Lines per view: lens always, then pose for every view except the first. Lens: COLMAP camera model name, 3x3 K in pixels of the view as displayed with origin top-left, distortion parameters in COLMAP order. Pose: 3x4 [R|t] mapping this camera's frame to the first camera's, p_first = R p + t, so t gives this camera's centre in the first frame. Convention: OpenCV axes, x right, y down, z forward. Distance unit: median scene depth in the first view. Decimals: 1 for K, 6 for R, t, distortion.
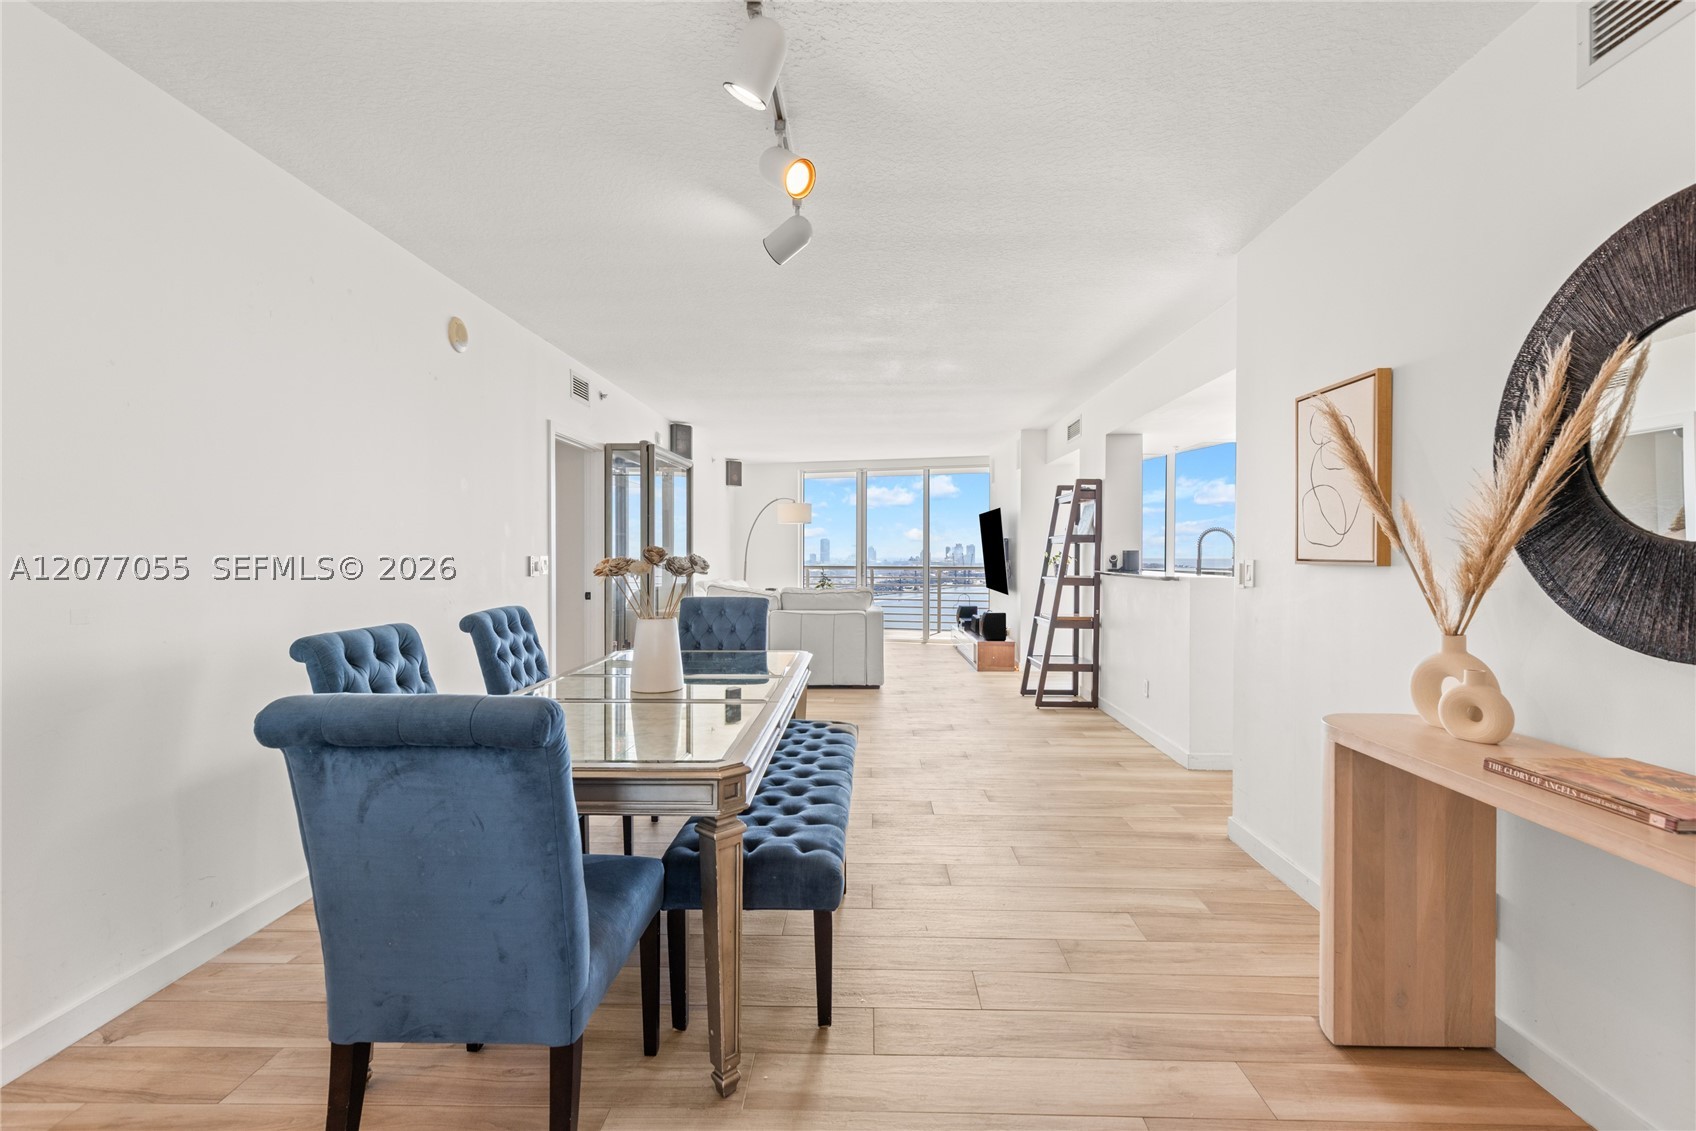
lens RADIAL K [[755.0, 0, 860.2], [0, 755.0, 565.6], [0, 0, 1]] dist [0.004471, 0.000438]
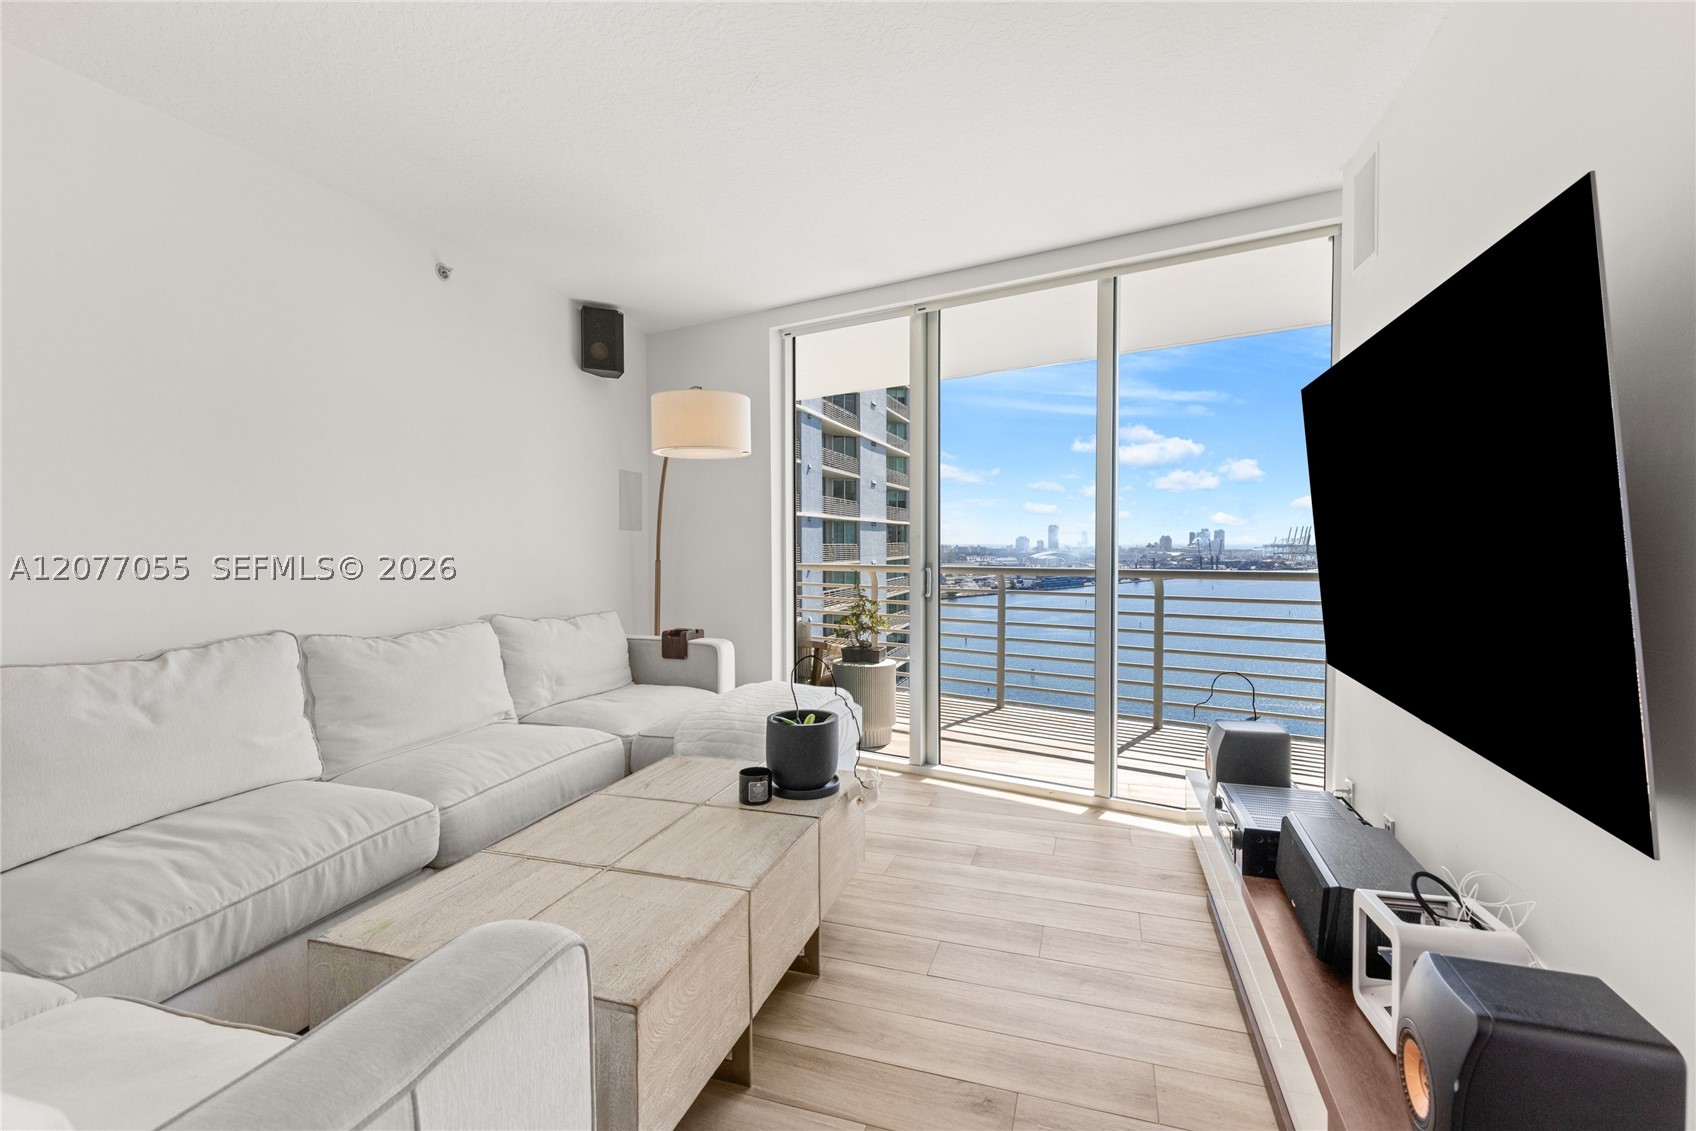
lens RADIAL K [[760.0, 0, 858.8], [0, 760.0, 563.9], [0, 0, 1]] dist [0.000467, 0.000127]
pose [[0.956107, 0.004932, -0.292978, 0.315731], [-0.000600, 0.999889, 0.014871, -0.037277], [0.293019, -0.014043, 0.956004, 2.523087]]
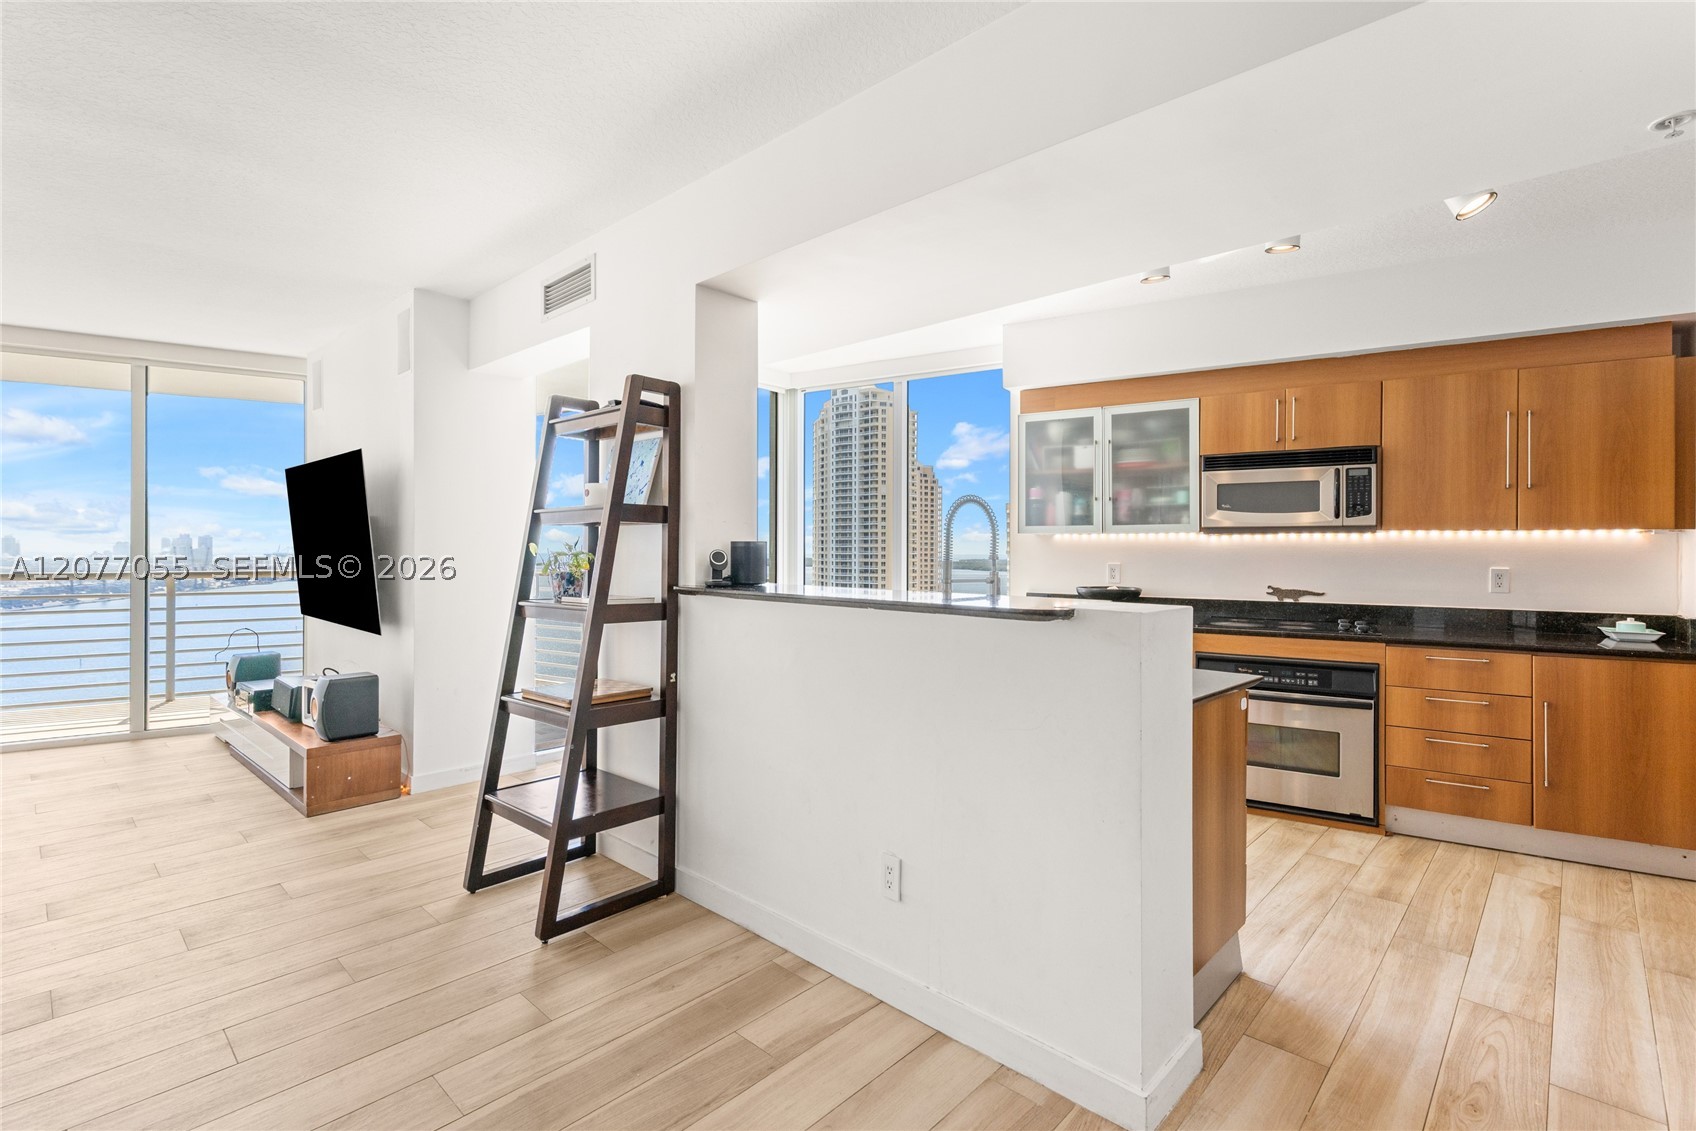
lens RADIAL K [[776.9, 0, 850.2], [0, 776.9, 550.7], [0, 0, 1]] dist [0.004807, -0.000713]
pose [[0.670287, 0.000564, 0.742102, 0.094377], [0.008926, 0.999921, -0.008822, -0.020787], [-0.742049, 0.012537, 0.670229, 1.364220]]
